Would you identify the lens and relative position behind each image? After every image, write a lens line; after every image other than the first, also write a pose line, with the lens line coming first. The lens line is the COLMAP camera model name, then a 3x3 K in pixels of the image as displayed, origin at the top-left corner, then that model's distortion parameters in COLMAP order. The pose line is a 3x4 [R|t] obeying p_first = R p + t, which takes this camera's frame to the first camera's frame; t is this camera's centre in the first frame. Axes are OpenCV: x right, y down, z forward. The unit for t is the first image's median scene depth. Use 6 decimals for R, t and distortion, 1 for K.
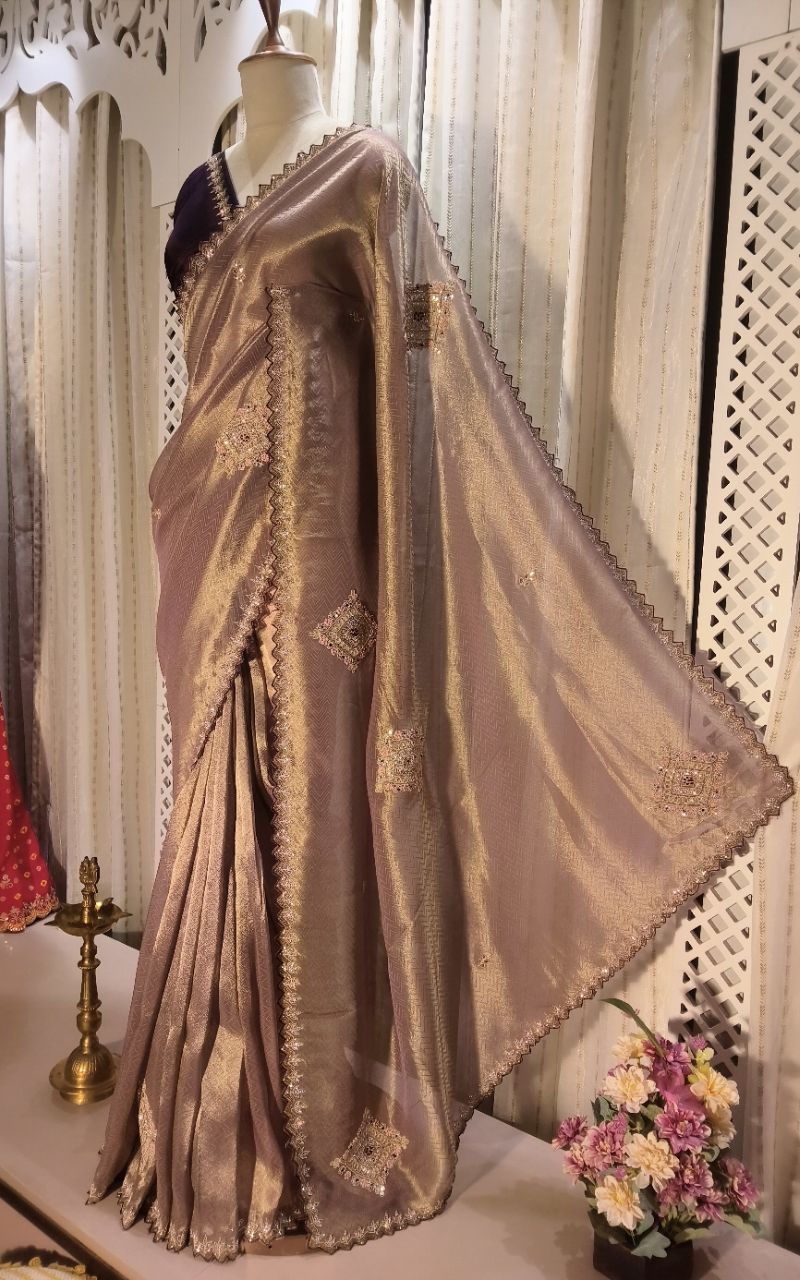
lens RADIAL K [[920.3, 0, 389.9], [0, 920.3, 642.8], [0, 0, 1]] dist [0.061093, -0.104497]
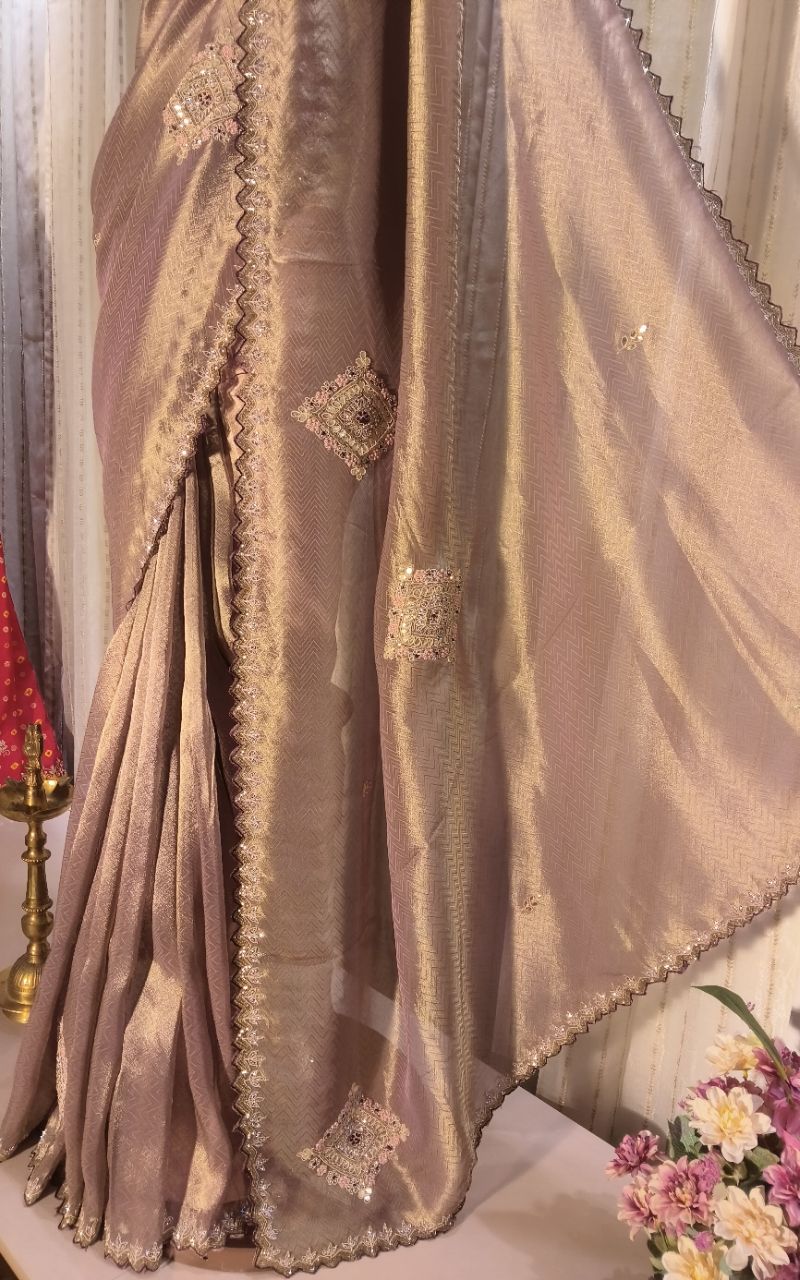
lens RADIAL K [[918.6, 0, 400.0], [0, 918.6, 640.0], [0, 0, 1]] dist [0.055009, -0.088893]
pose [[0.992896, 0.061379, -0.101935, 0.065046], [-0.050295, 0.992883, 0.107952, 0.074119], [0.107835, -0.102058, 0.988916, 0.323919]]
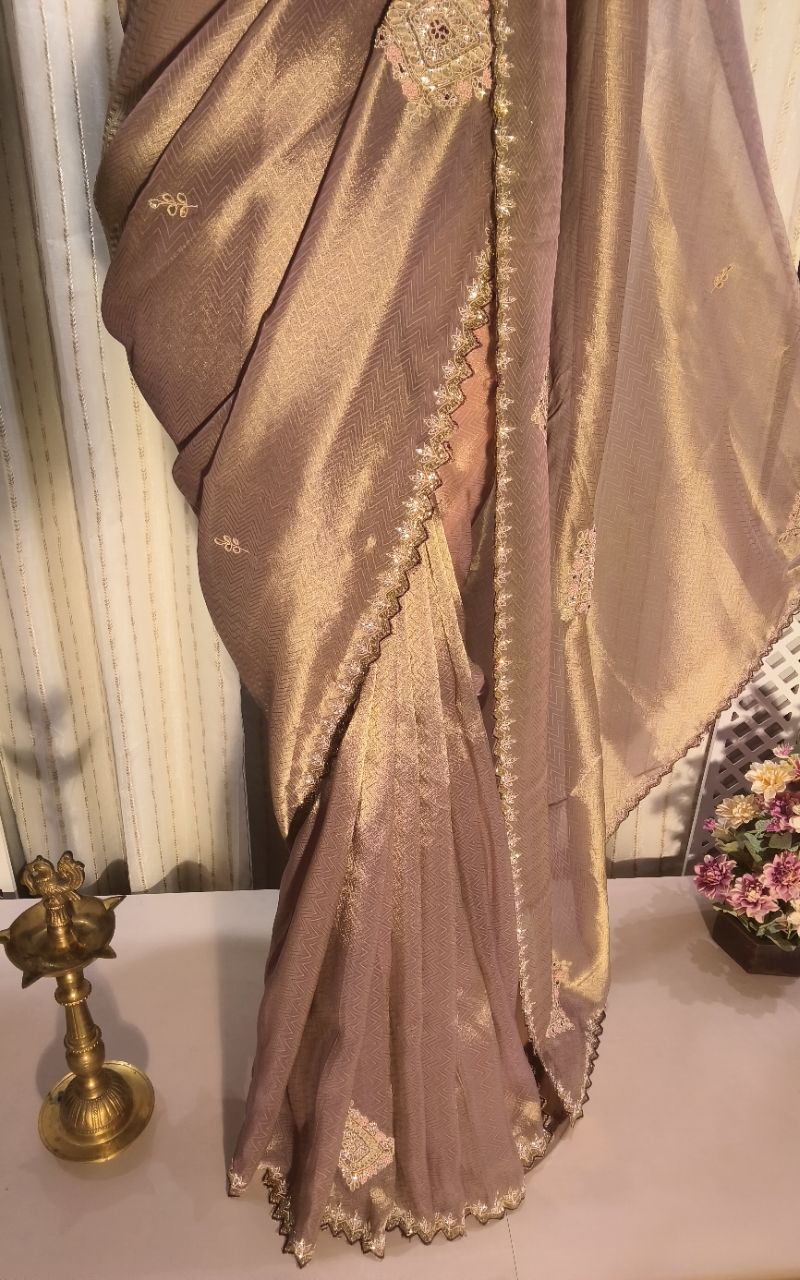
lens RADIAL K [[920.3, 0, 389.9], [0, 920.3, 642.8], [0, 0, 1]] dist [0.061093, -0.104497]
pose [[0.753970, -0.332887, 0.566317, -0.526855], [0.085845, 0.904631, 0.417461, -0.132900], [-0.651275, -0.266138, 0.710642, 0.577024]]
